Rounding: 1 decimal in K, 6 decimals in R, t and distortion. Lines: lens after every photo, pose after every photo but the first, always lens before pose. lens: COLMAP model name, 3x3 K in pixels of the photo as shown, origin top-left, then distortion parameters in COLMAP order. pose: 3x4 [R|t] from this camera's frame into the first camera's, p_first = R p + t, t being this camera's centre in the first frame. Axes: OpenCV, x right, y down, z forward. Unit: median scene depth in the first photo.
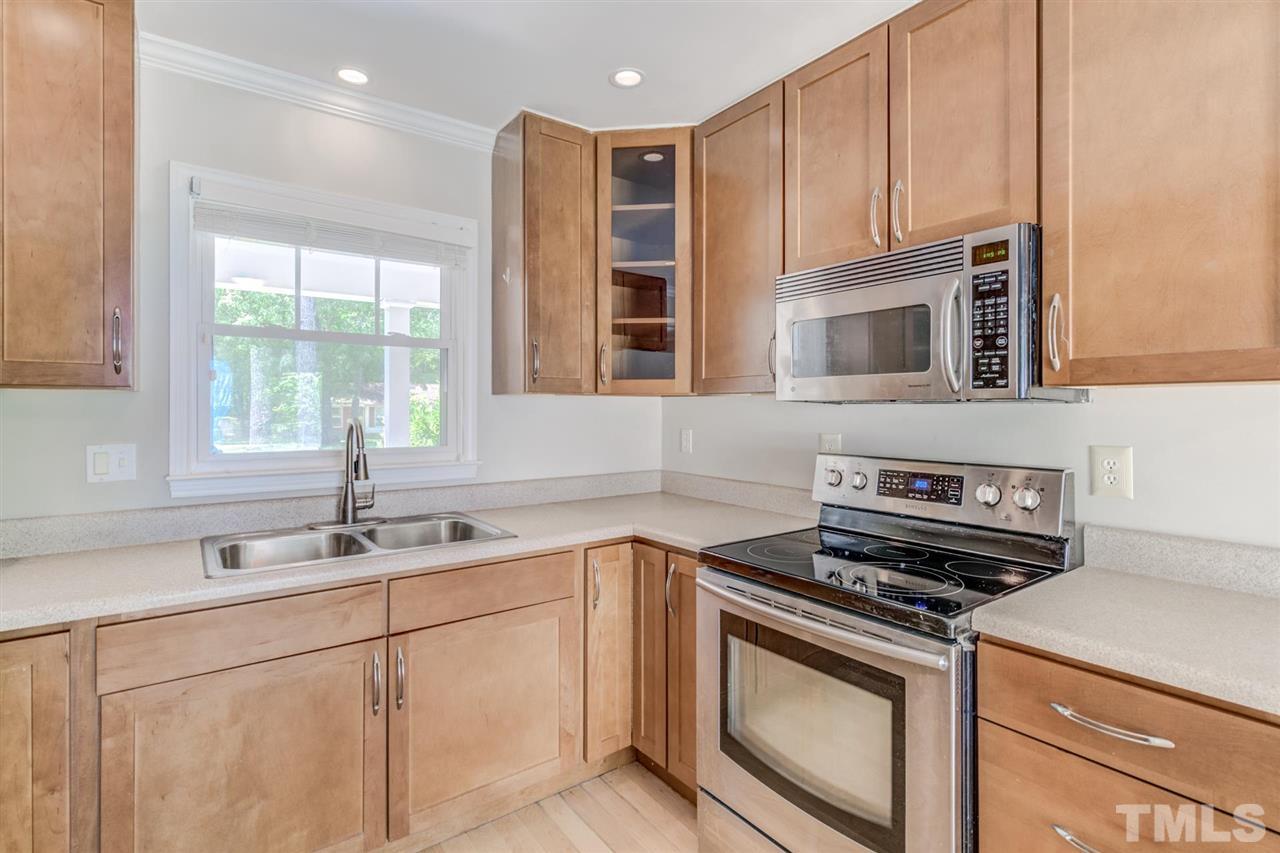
lens RADIAL K [[612.5, 0, 640.2], [0, 612.5, 404.3], [0, 0, 1]] dist [-0.000183, -0.001124]
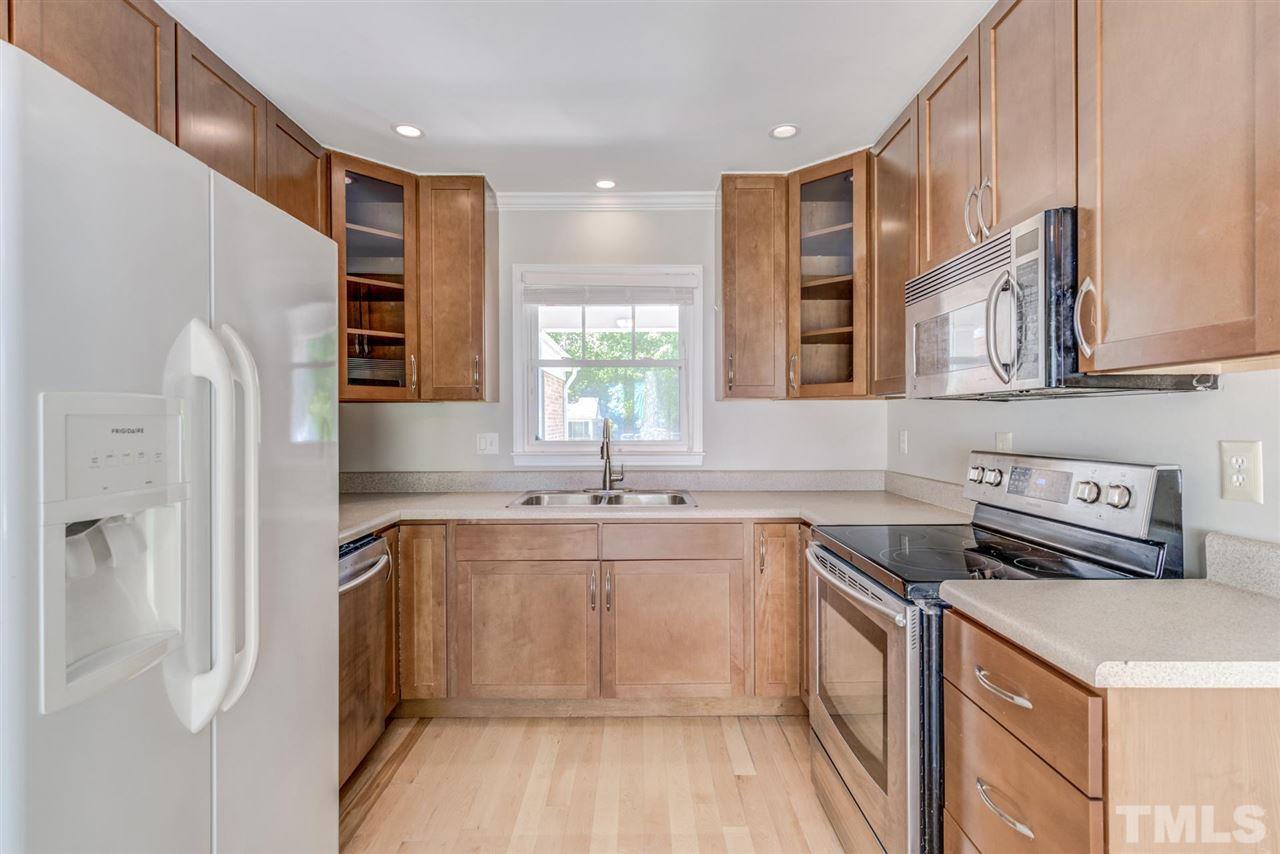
lens RADIAL K [[607.6, 0, 639.8], [0, 607.6, 414.8], [0, 0, 1]] dist [-0.000103, -0.000584]
pose [[0.806285, -0.009155, -0.591457, 0.448252], [0.007077, 0.999958, -0.005830, 0.023869], [0.591485, 0.000515, 0.806315, -0.121521]]
